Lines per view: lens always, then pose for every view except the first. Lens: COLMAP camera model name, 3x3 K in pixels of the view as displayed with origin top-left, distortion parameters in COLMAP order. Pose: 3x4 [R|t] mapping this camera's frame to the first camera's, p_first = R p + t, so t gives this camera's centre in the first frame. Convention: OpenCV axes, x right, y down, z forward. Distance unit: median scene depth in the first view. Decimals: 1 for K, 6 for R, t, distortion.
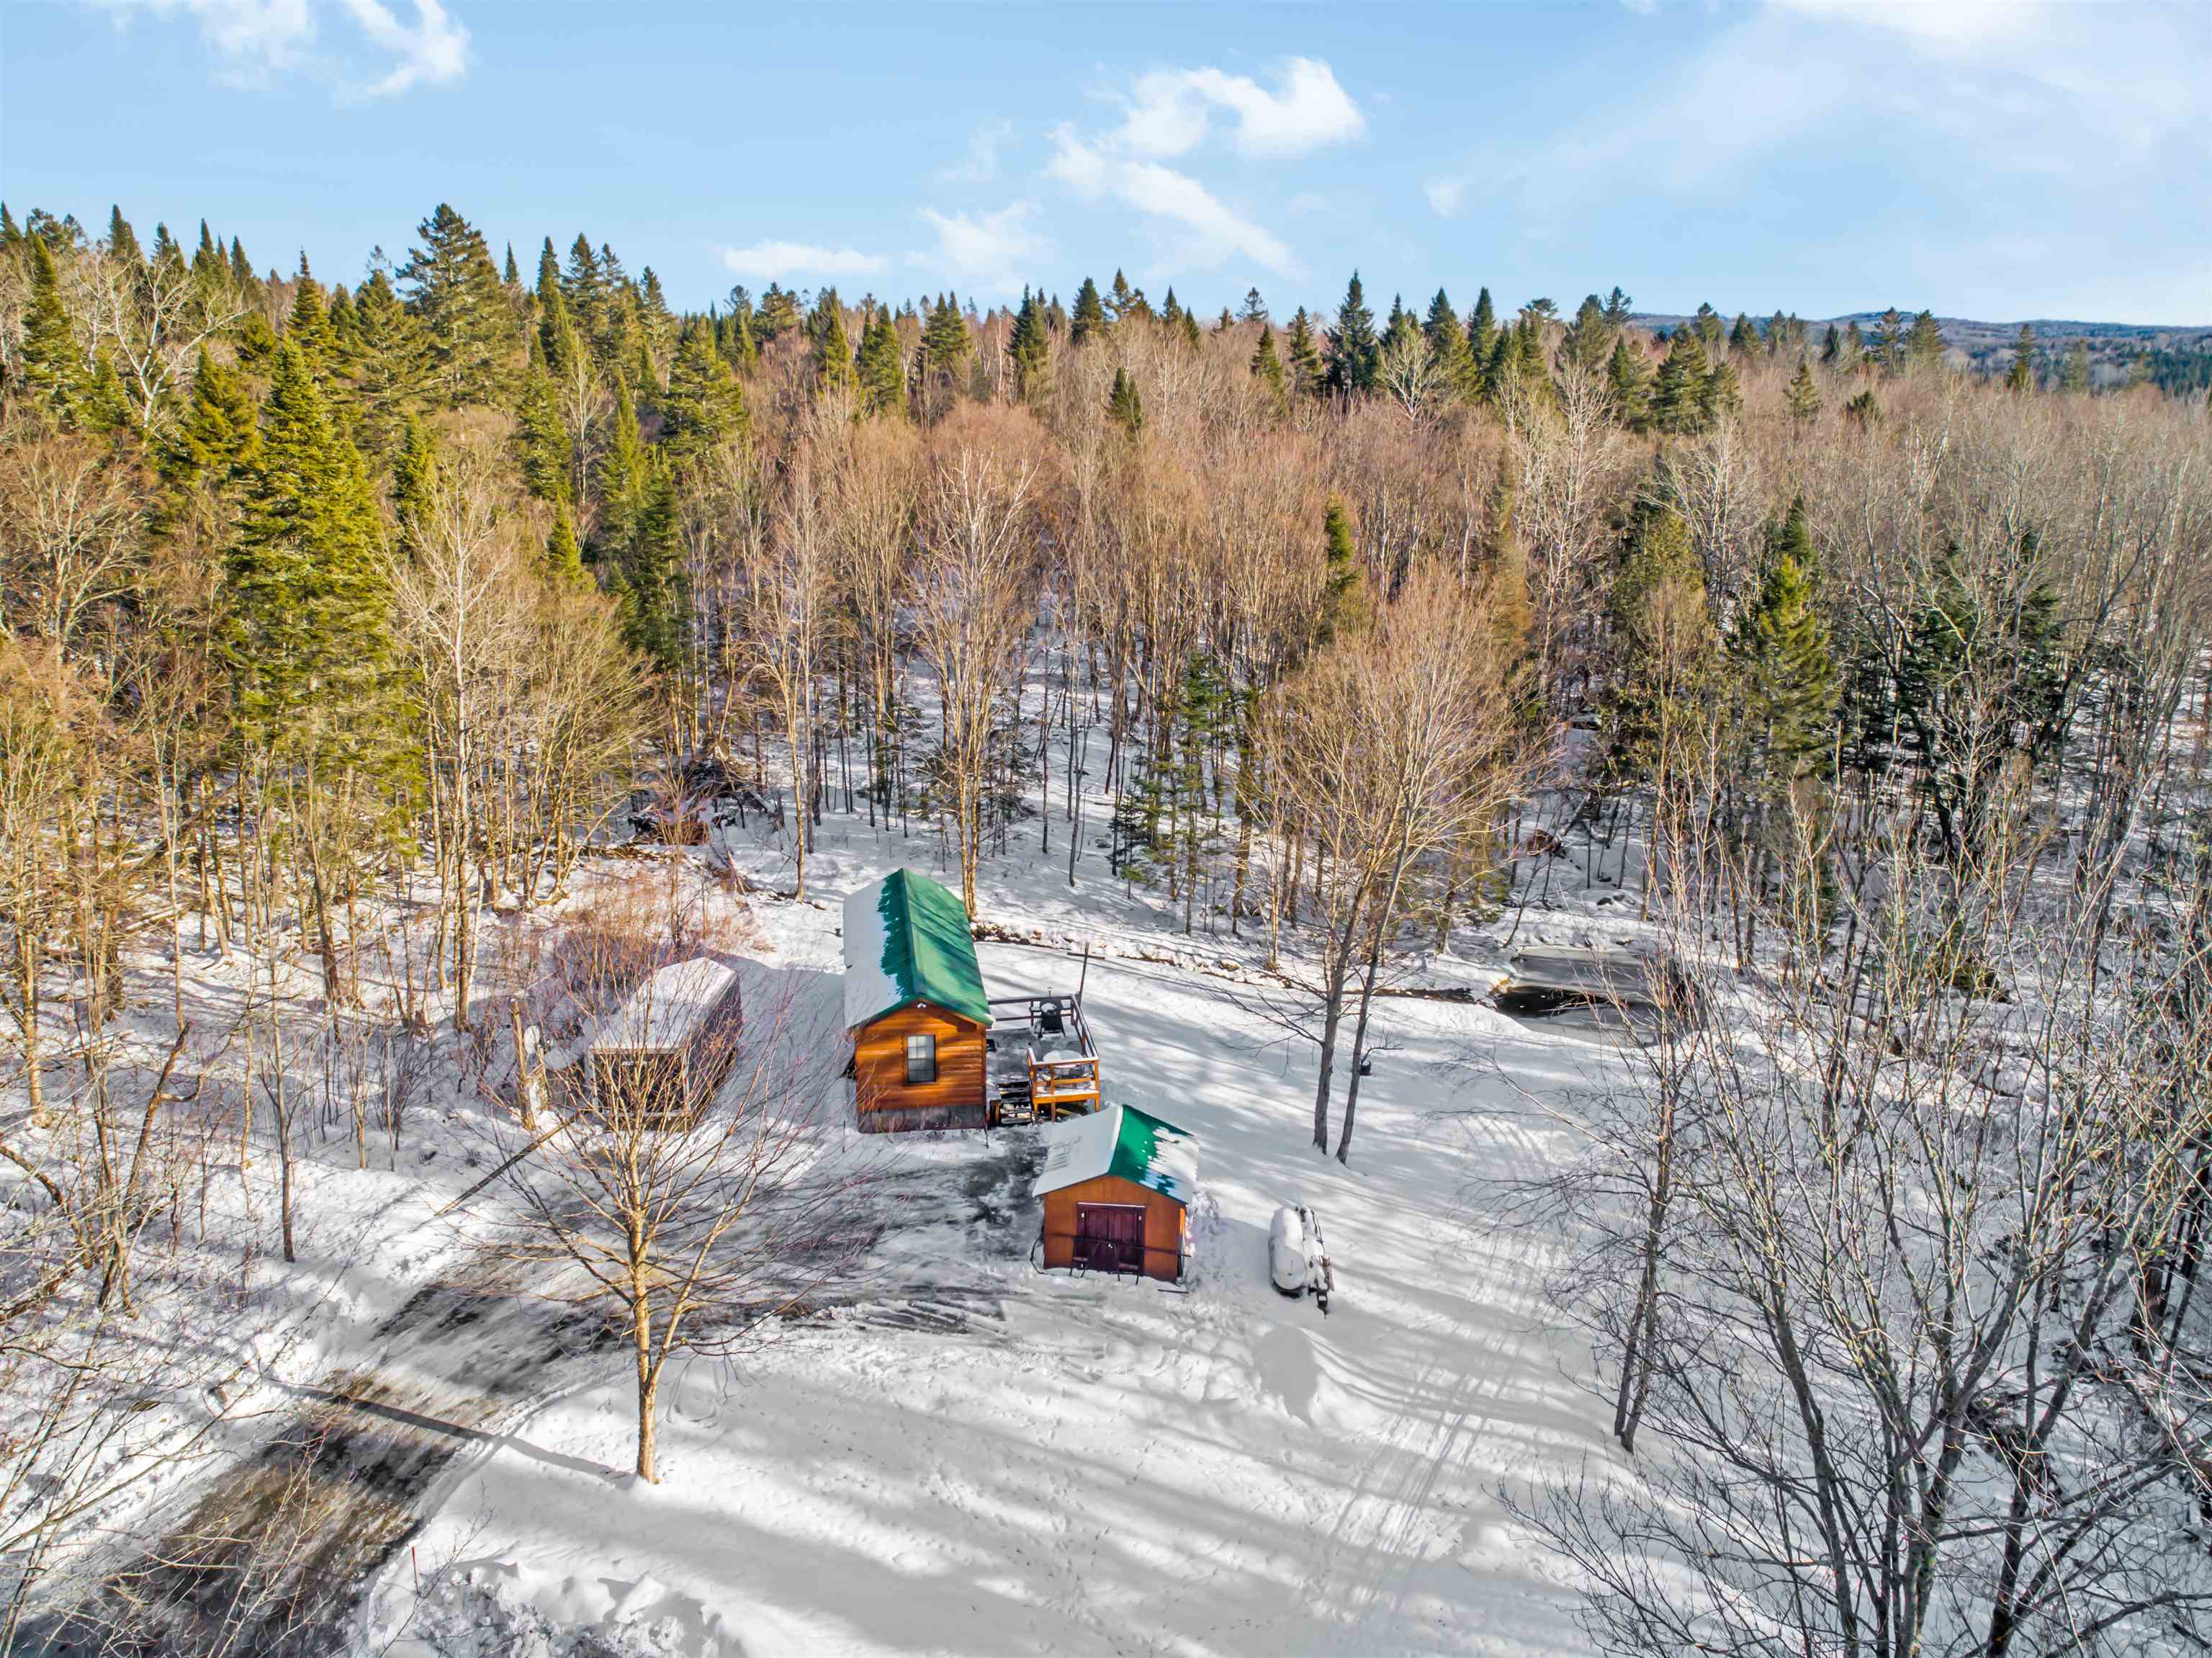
lens RADIAL K [[1637.9, 0, 1093.5], [0, 1637.9, 827.6], [0, 0, 1]] dist [-0.031763, 0.007119]
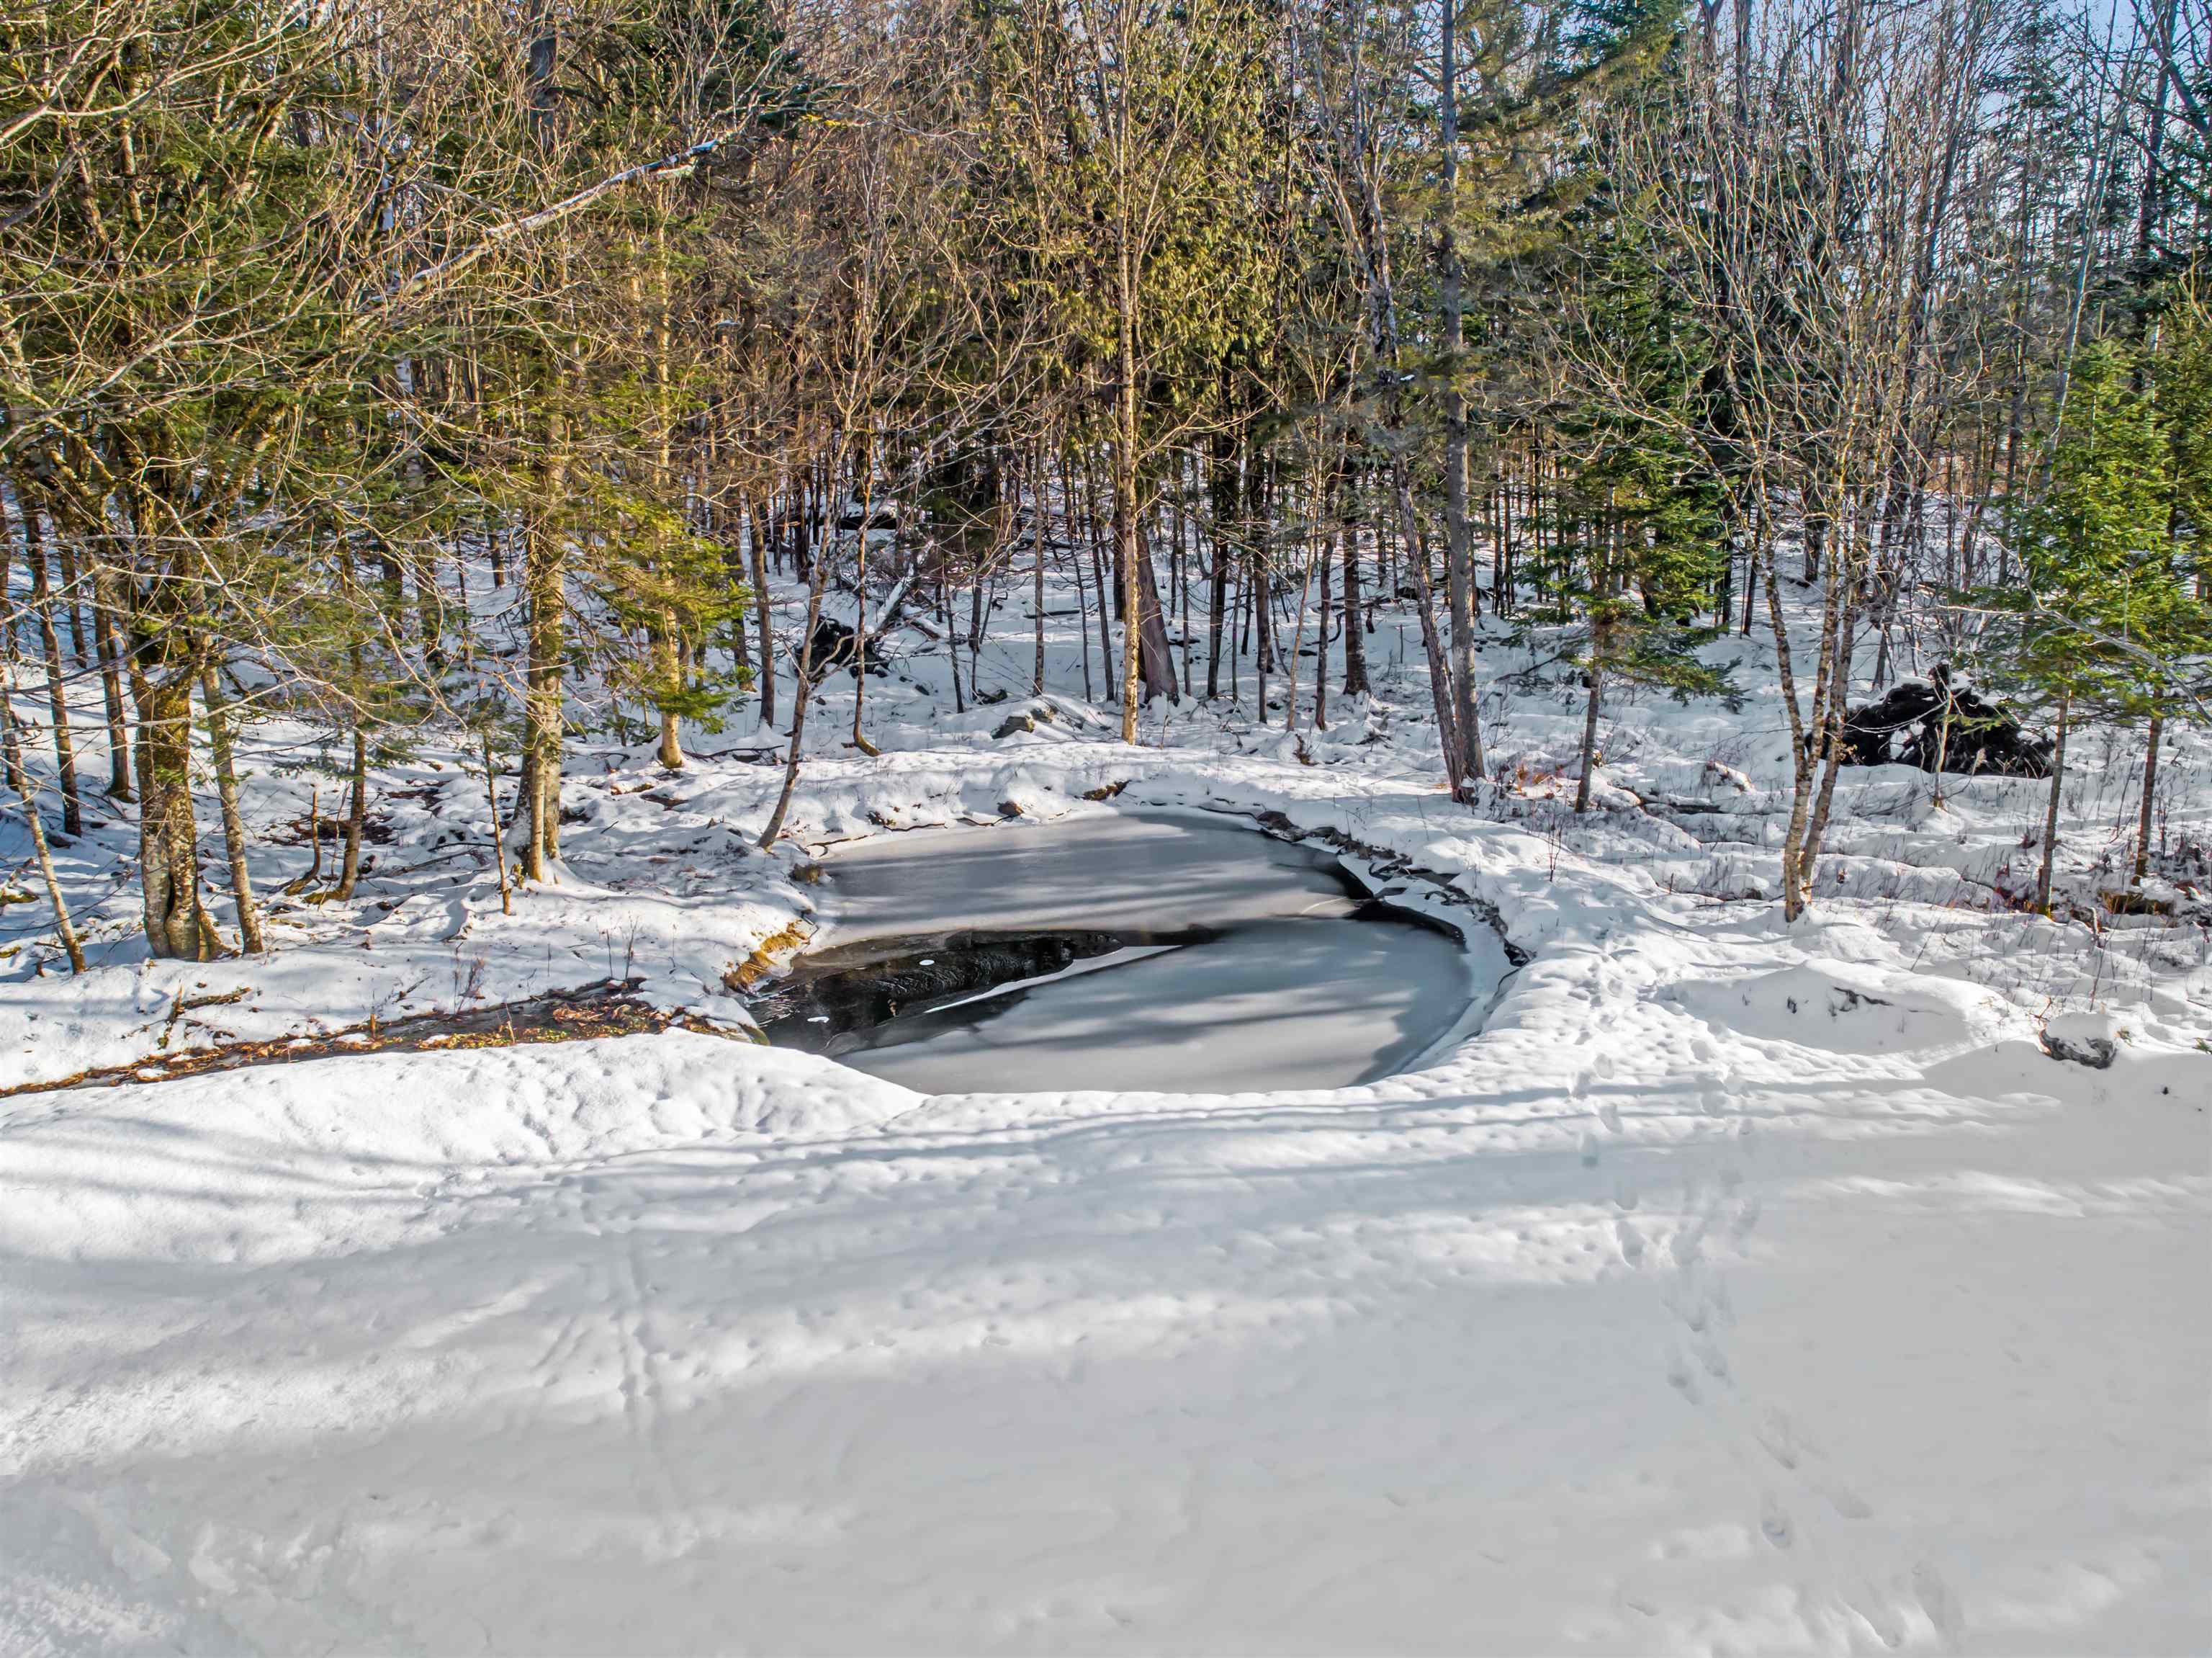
lens RADIAL K [[1637.9, 0, 1093.5], [0, 1637.9, 827.6], [0, 0, 1]] dist [-0.031763, 0.007119]
pose [[0.895558, -0.135653, 0.423762, 0.266575], [0.159950, 0.986877, -0.022115, 0.129611], [-0.415201, 0.087587, 0.905504, 1.049277]]
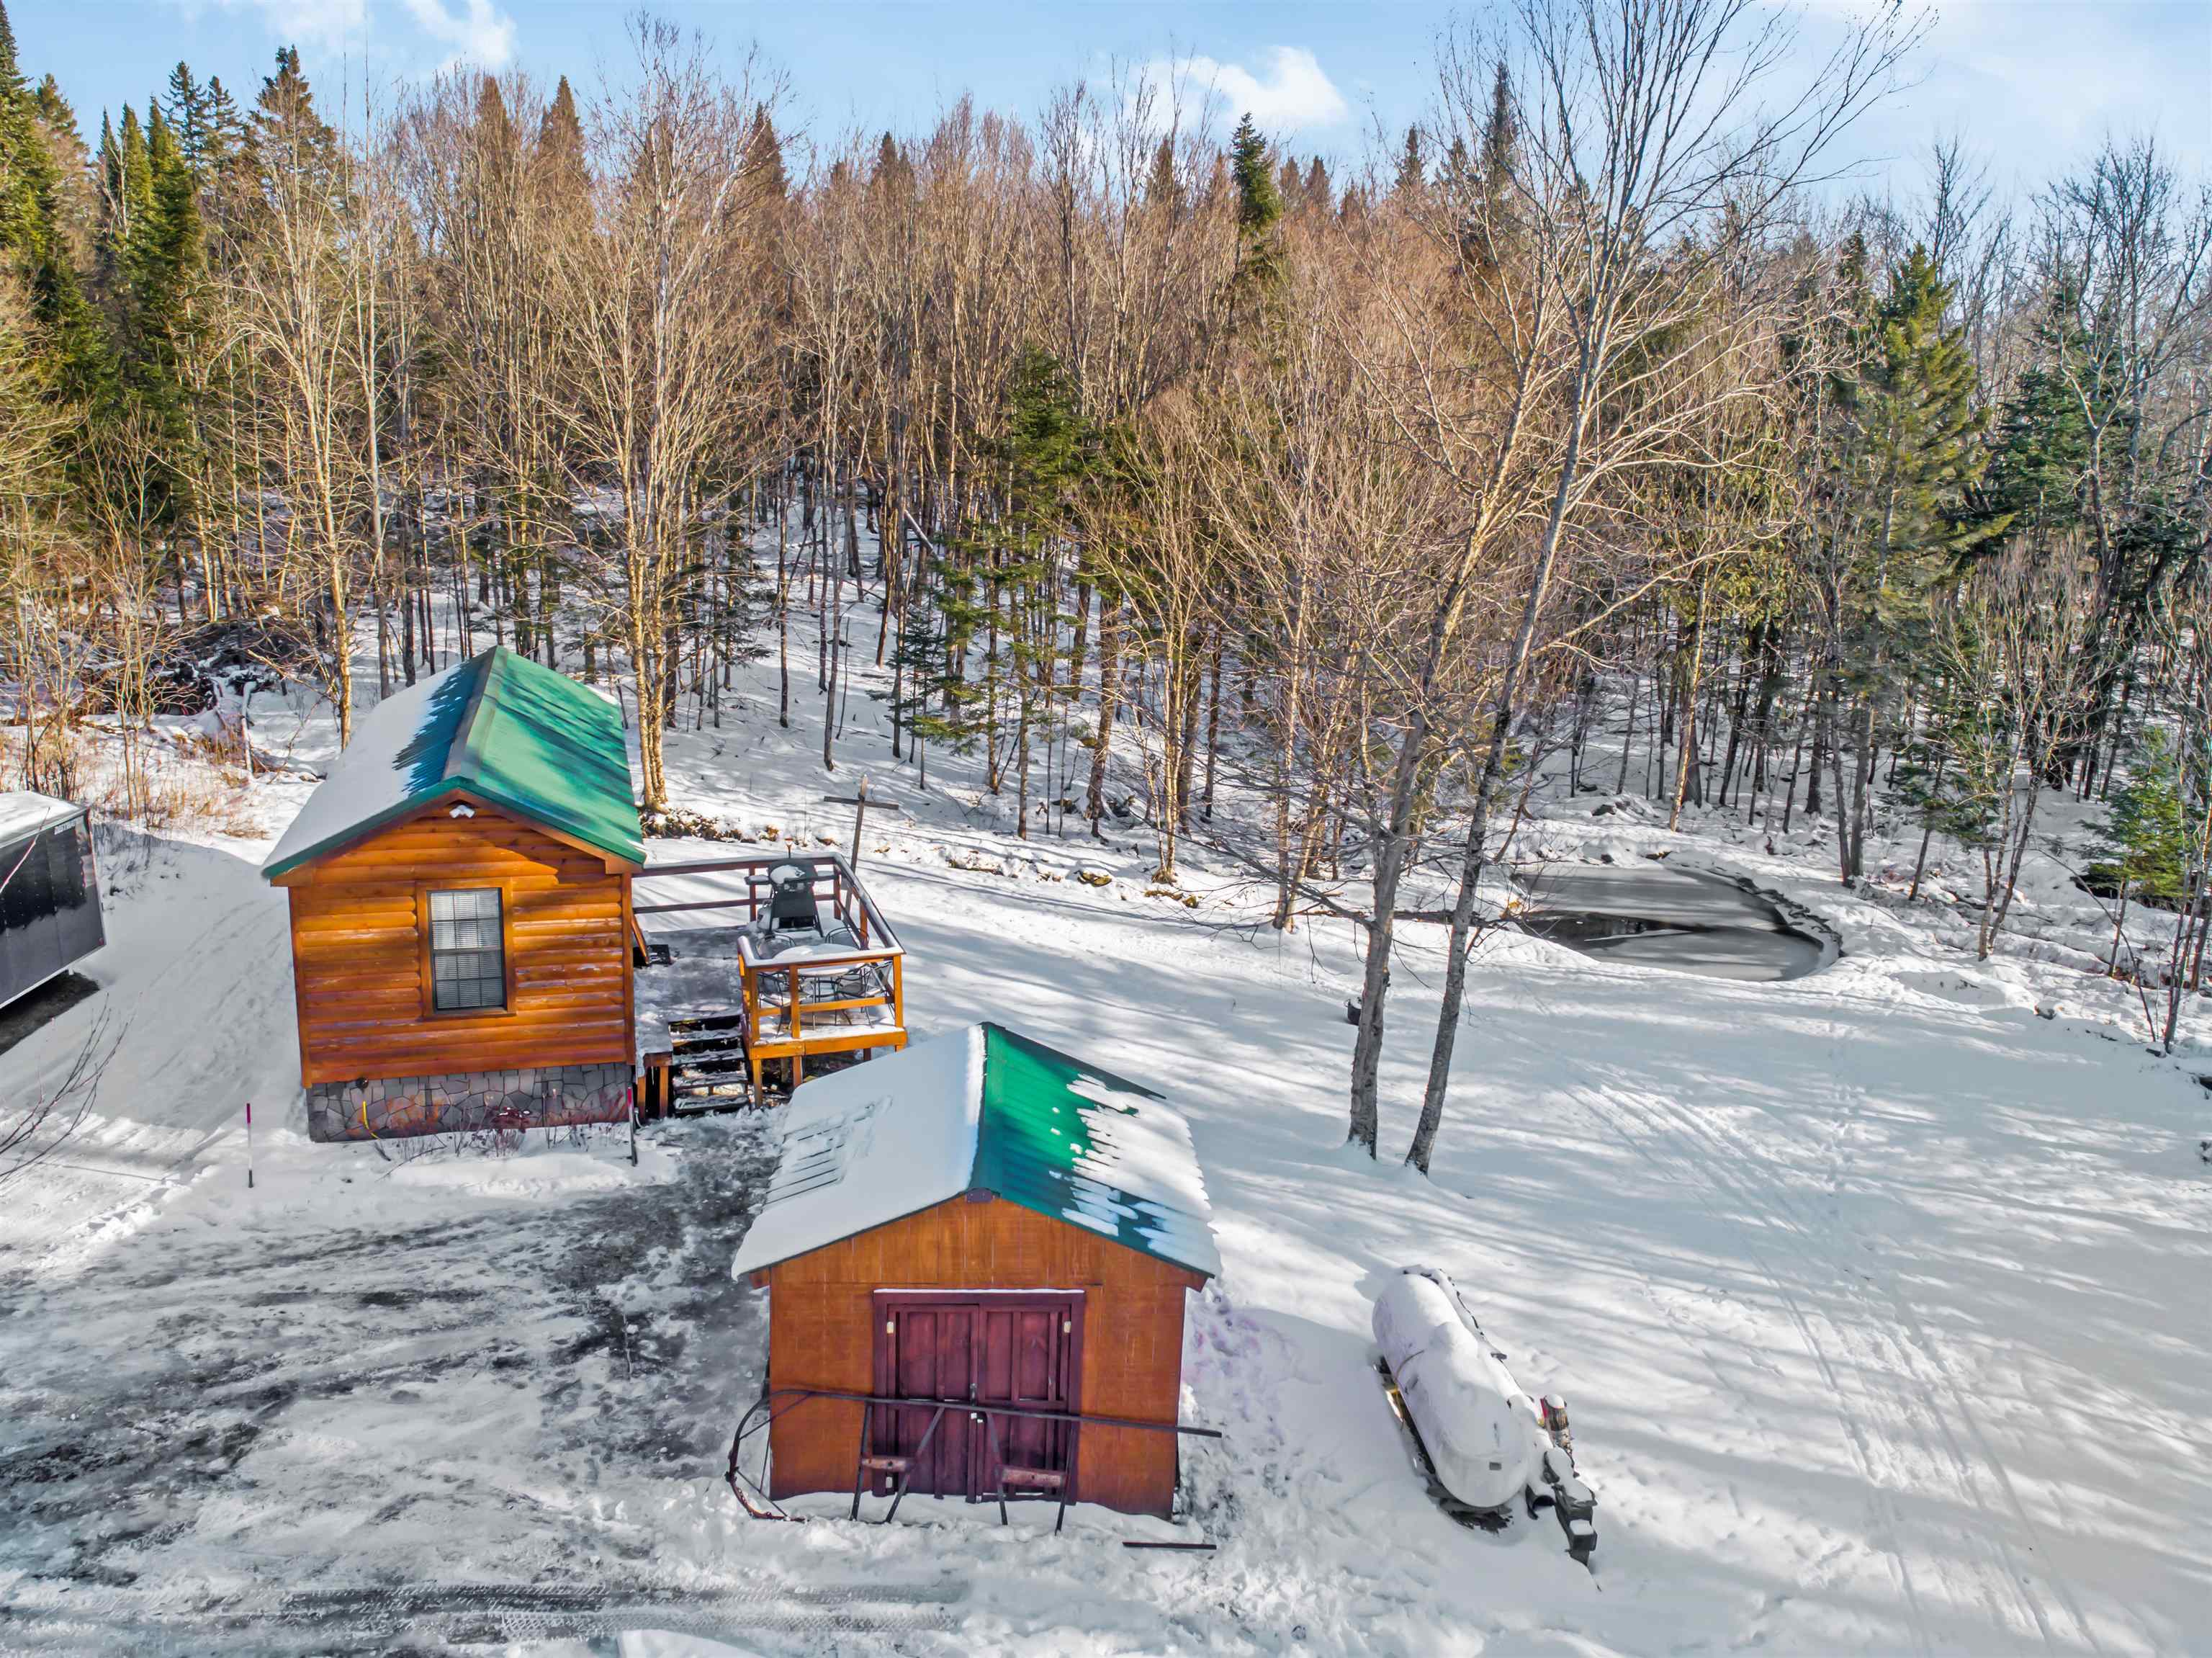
lens RADIAL K [[1637.9, 0, 1093.5], [0, 1637.9, 827.6], [0, 0, 1]] dist [-0.031763, 0.007119]
pose [[0.988350, -0.010801, 0.151817, -0.012364], [0.017672, 0.998876, -0.043980, 0.128345], [-0.151171, 0.046150, 0.987430, 0.561821]]
